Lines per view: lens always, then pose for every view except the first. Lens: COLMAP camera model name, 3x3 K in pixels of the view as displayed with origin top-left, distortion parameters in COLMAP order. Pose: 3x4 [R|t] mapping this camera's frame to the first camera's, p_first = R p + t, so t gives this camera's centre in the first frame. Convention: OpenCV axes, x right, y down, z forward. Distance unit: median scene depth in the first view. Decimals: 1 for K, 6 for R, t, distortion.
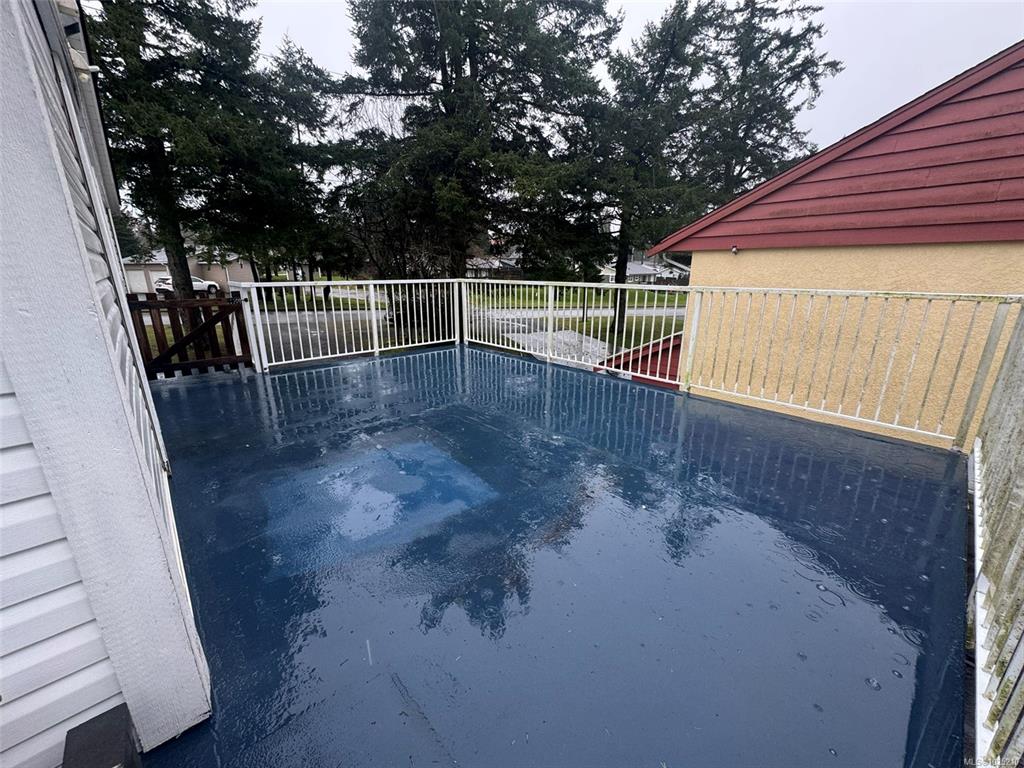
lens RADIAL K [[412.1, 0, 511.1], [0, 412.1, 384.6], [0, 0, 1]] dist [-0.001745, 0.000175]
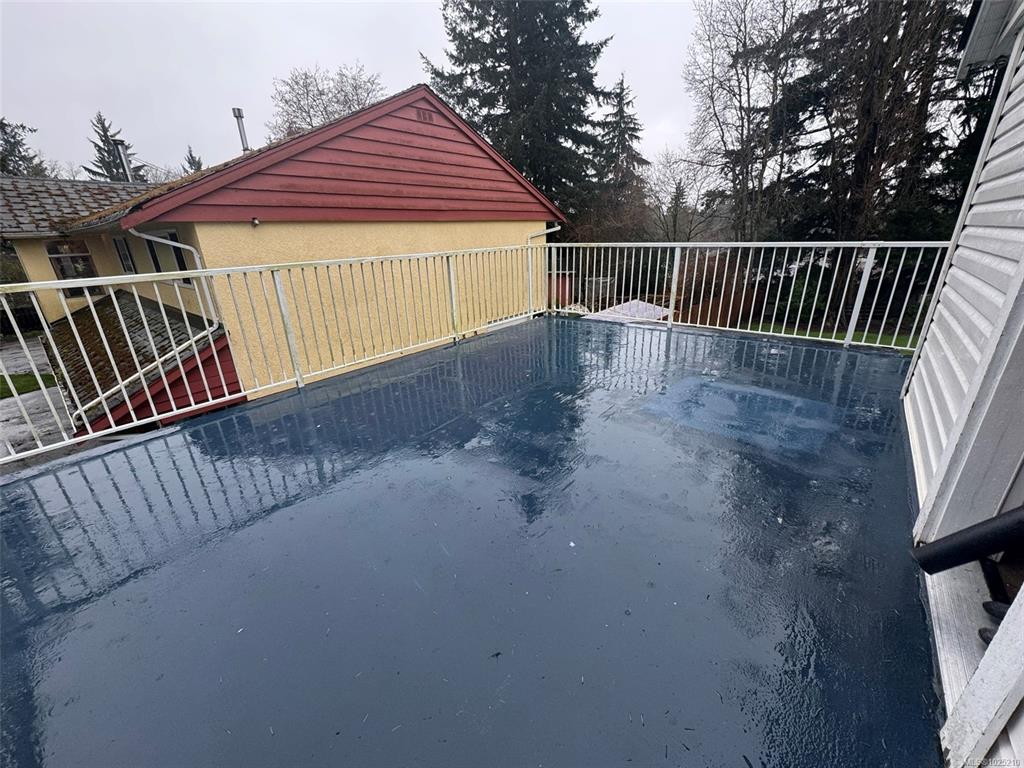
lens RADIAL K [[412.1, 0, 511.1], [0, 412.1, 384.6], [0, 0, 1]] dist [-0.001745, 0.000175]
pose [[-0.150540, -0.335308, 0.930003, -0.484613], [0.303638, 0.879572, 0.366275, -0.184356], [-0.940820, 0.337523, -0.030599, 0.646051]]
